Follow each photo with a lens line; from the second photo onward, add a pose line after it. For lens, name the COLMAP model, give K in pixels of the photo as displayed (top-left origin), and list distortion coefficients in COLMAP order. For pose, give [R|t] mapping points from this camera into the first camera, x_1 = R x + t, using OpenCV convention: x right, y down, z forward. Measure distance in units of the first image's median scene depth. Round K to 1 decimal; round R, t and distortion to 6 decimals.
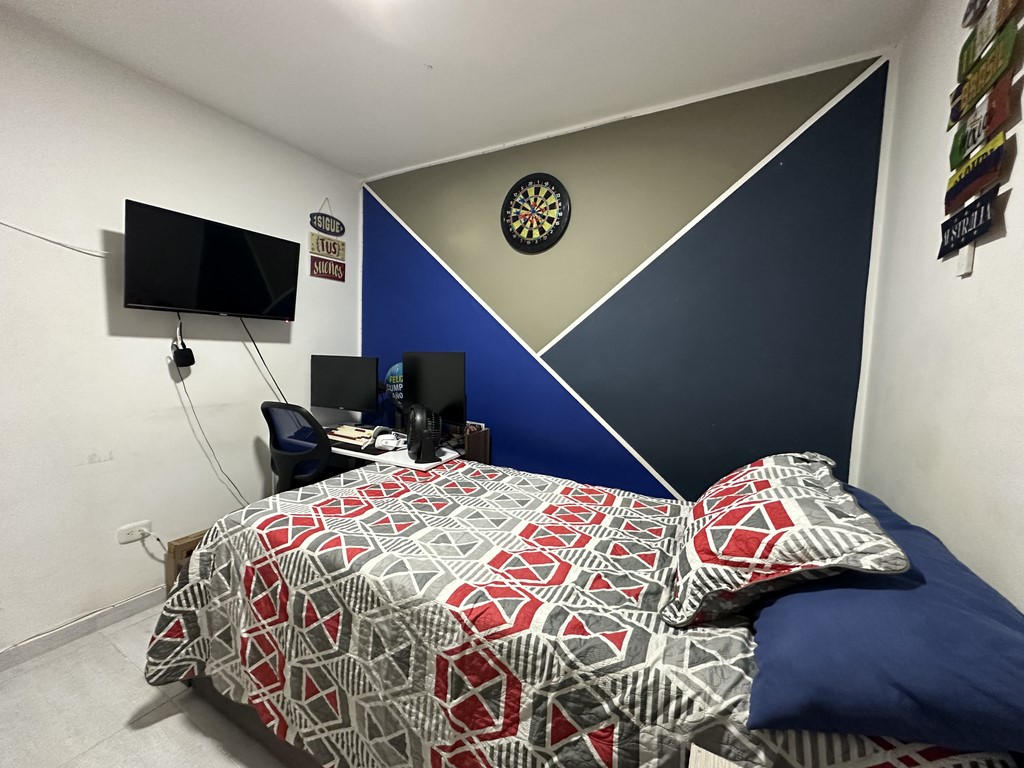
lens RADIAL K [[407.3, 0, 511.0], [0, 407.3, 384.1], [0, 0, 1]] dist [-0.001603, 0.000239]
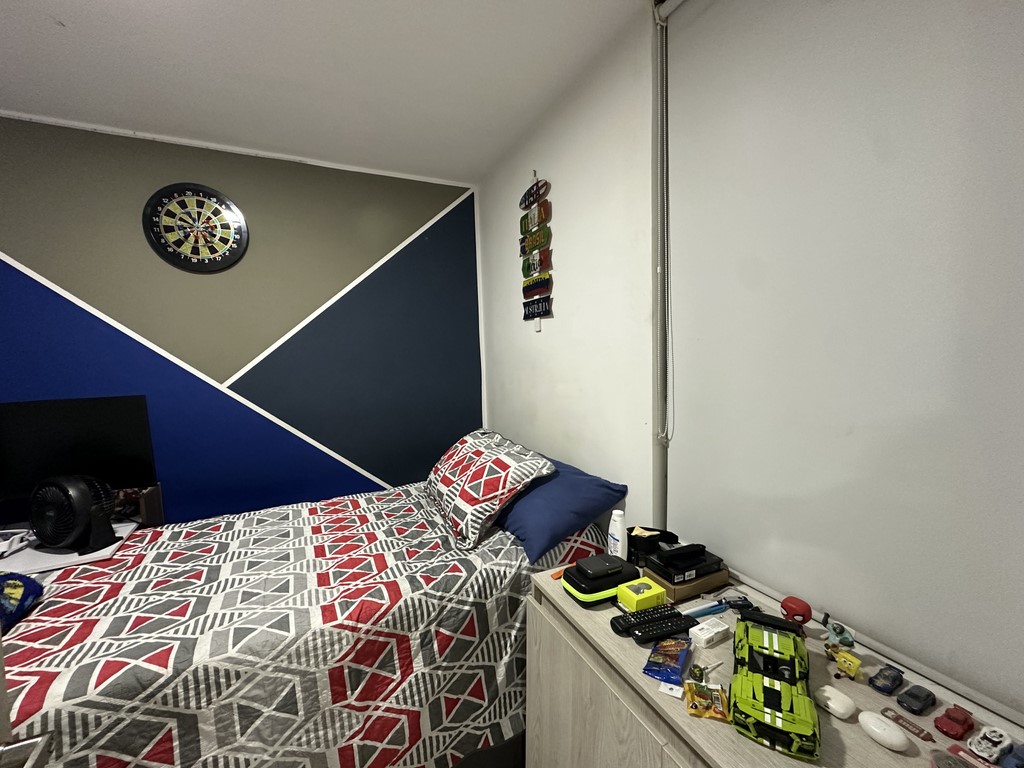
lens RADIAL K [[407.3, 0, 511.0], [0, 407.3, 384.1], [0, 0, 1]] dist [-0.001603, 0.000239]
pose [[0.576919, -0.112922, 0.808958, -0.721244], [0.114501, 0.991799, 0.056787, -0.128936], [-0.808736, 0.059865, 0.585117, -0.118710]]
